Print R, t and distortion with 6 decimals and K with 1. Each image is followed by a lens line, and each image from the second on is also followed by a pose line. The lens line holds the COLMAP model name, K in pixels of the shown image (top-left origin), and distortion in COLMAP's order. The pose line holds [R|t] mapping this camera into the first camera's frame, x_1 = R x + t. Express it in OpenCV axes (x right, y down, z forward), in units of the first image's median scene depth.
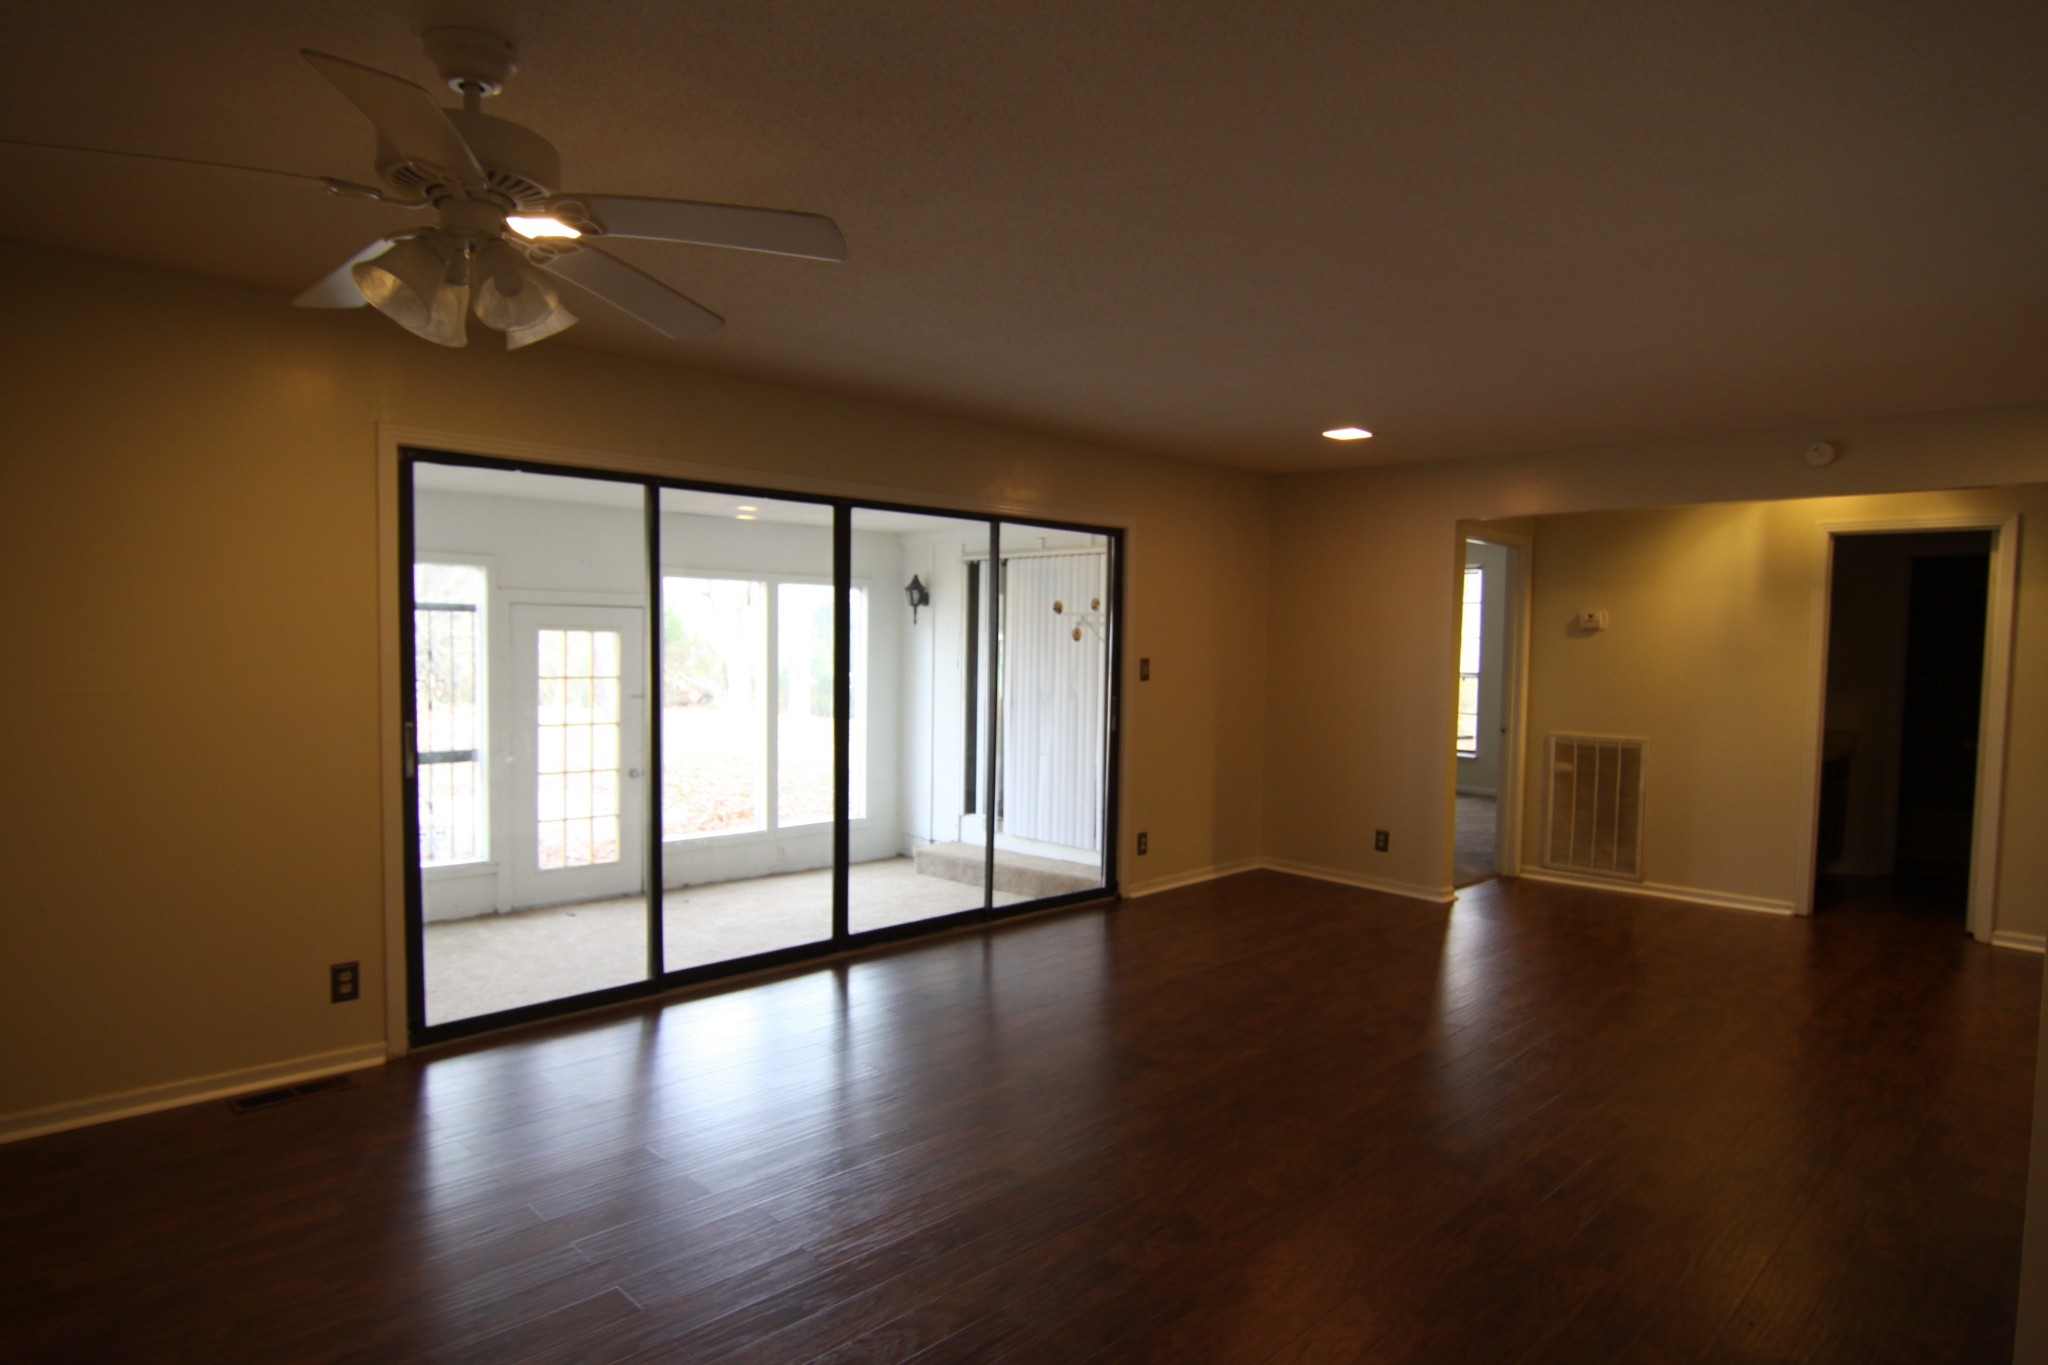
lens RADIAL K [[1175.5, 0, 1031.0], [0, 1175.5, 707.5], [0, 0, 1]] dist [0.001317, -0.016693]
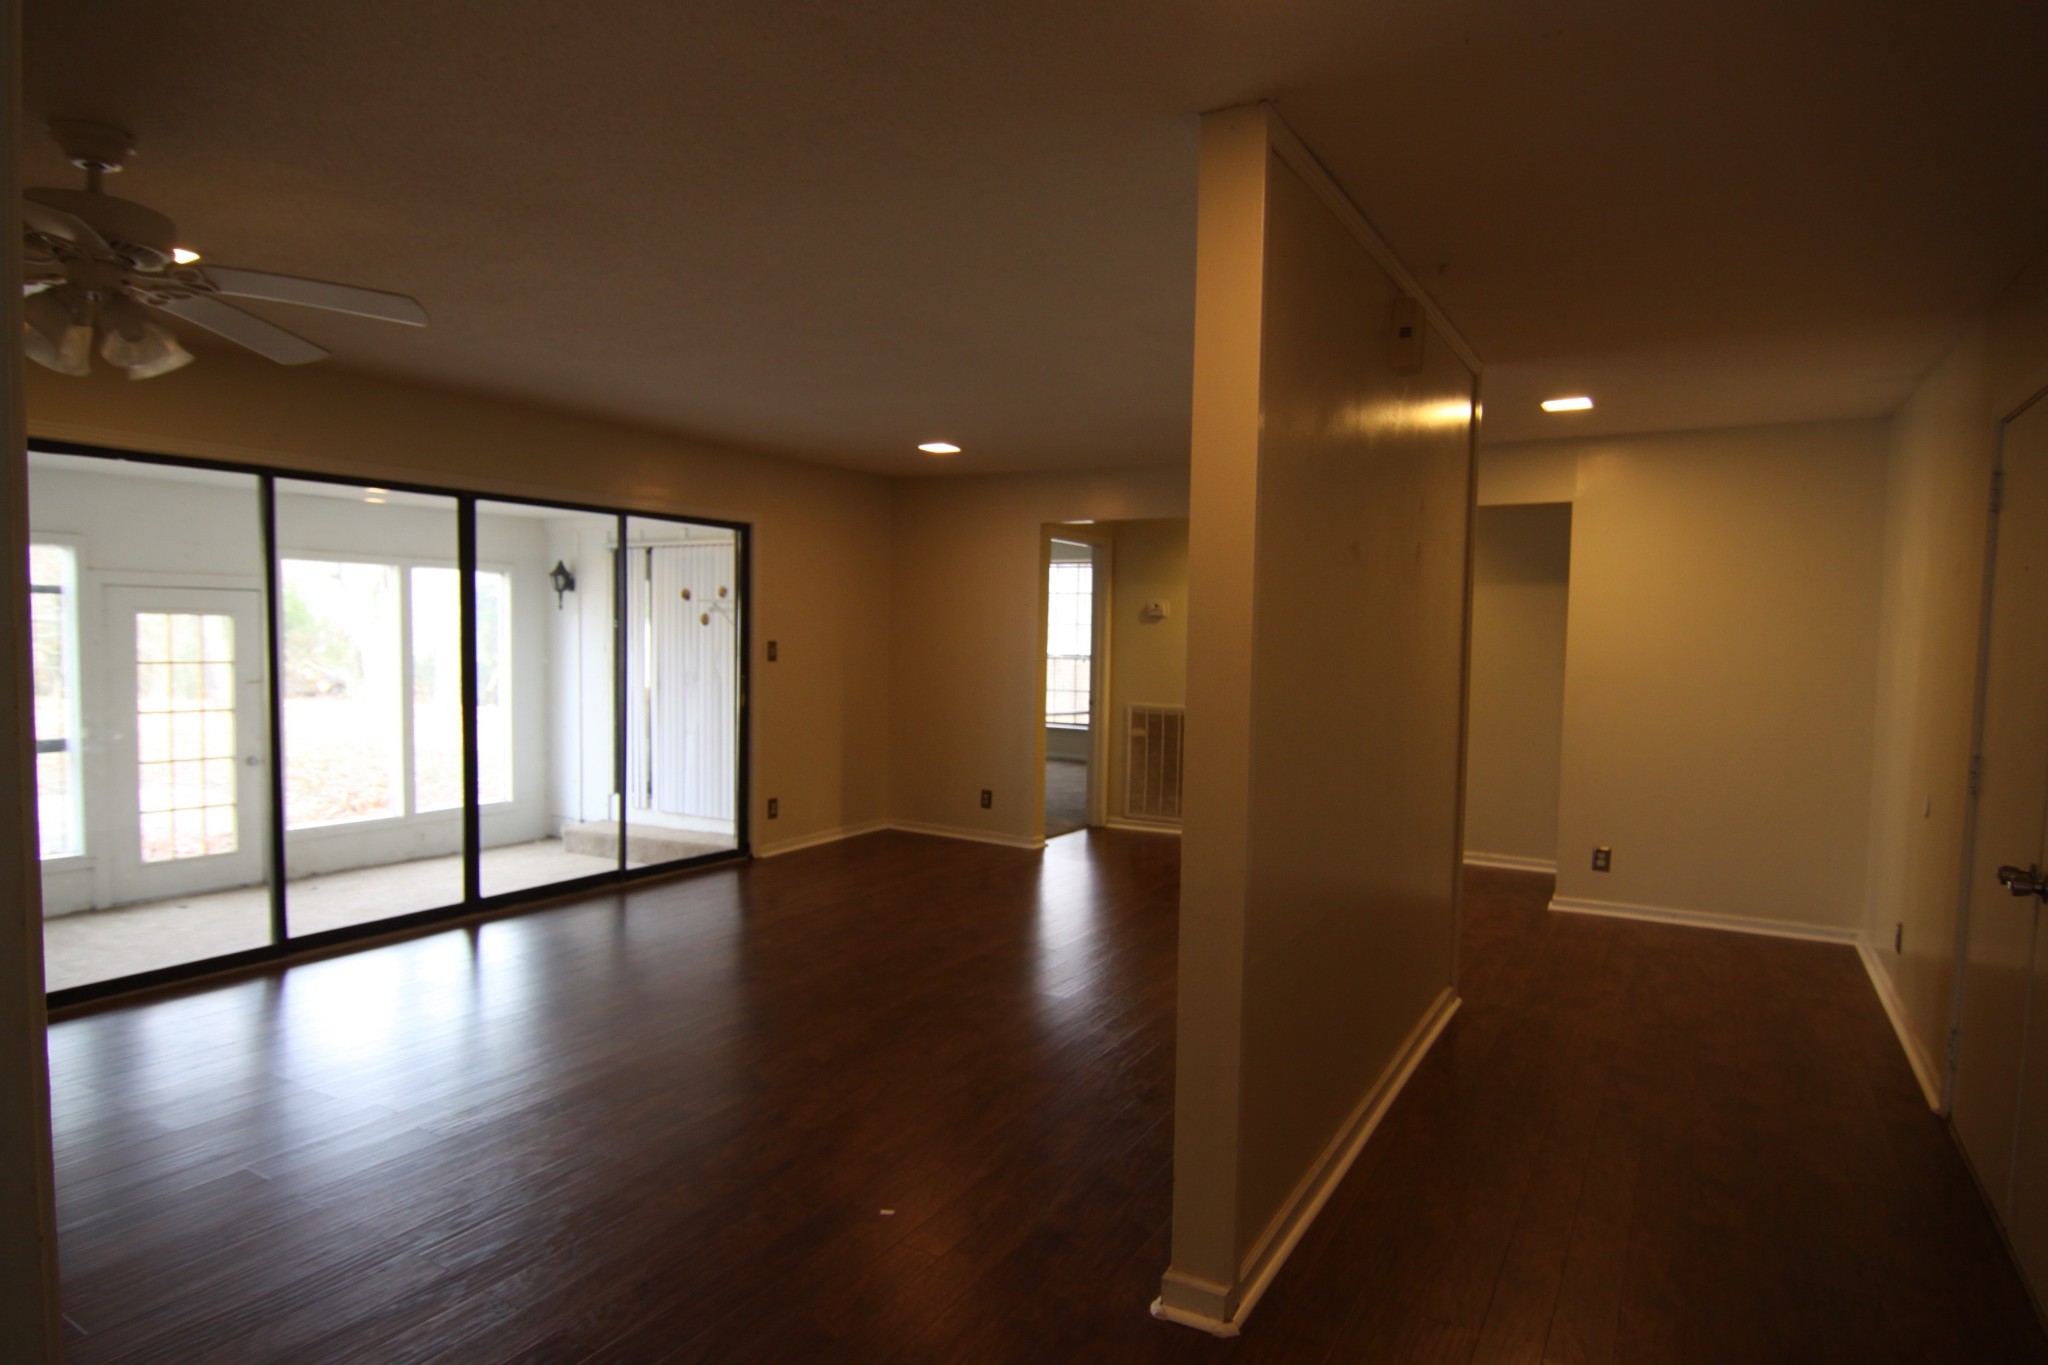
lens RADIAL K [[1175.5, 0, 1031.0], [0, 1175.5, 707.5], [0, 0, 1]] dist [0.001317, -0.016693]
pose [[0.965897, -0.015234, 0.258477, 0.043258], [0.012448, 0.999845, 0.012412, 0.009570], [-0.258626, -0.008771, 0.965938, -0.128463]]
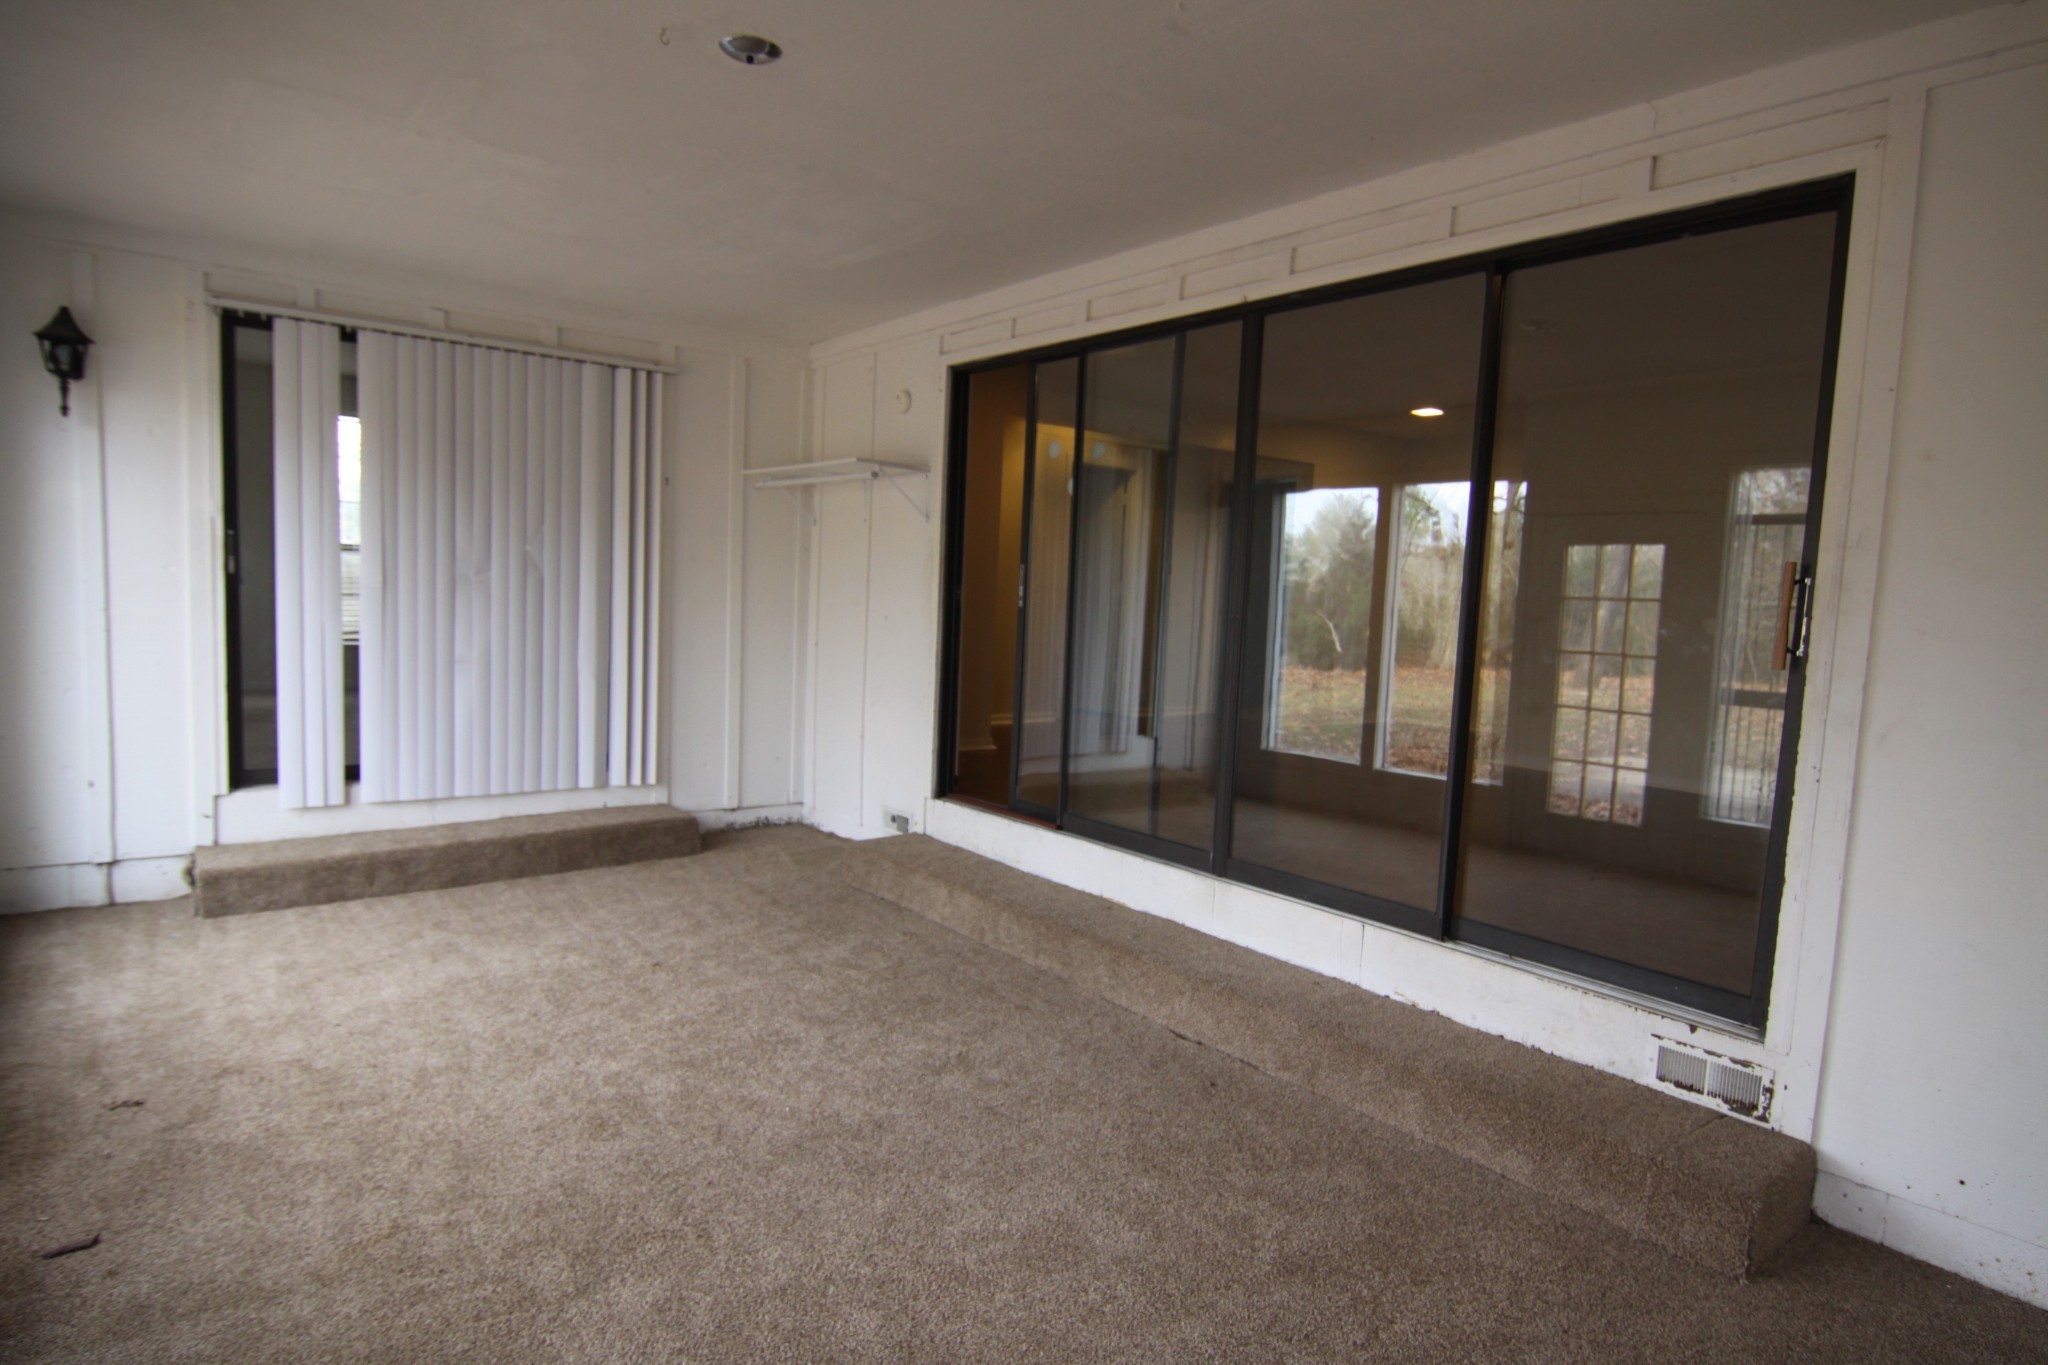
lens RADIAL K [[1175.5, 0, 1031.0], [0, 1175.5, 707.5], [0, 0, 1]] dist [0.001317, -0.016693]
pose [[0.112164, -0.117009, 0.986777, -0.740133], [0.004501, 0.993093, 0.117246, -0.011081], [-0.993680, -0.008709, 0.111916, 0.791789]]
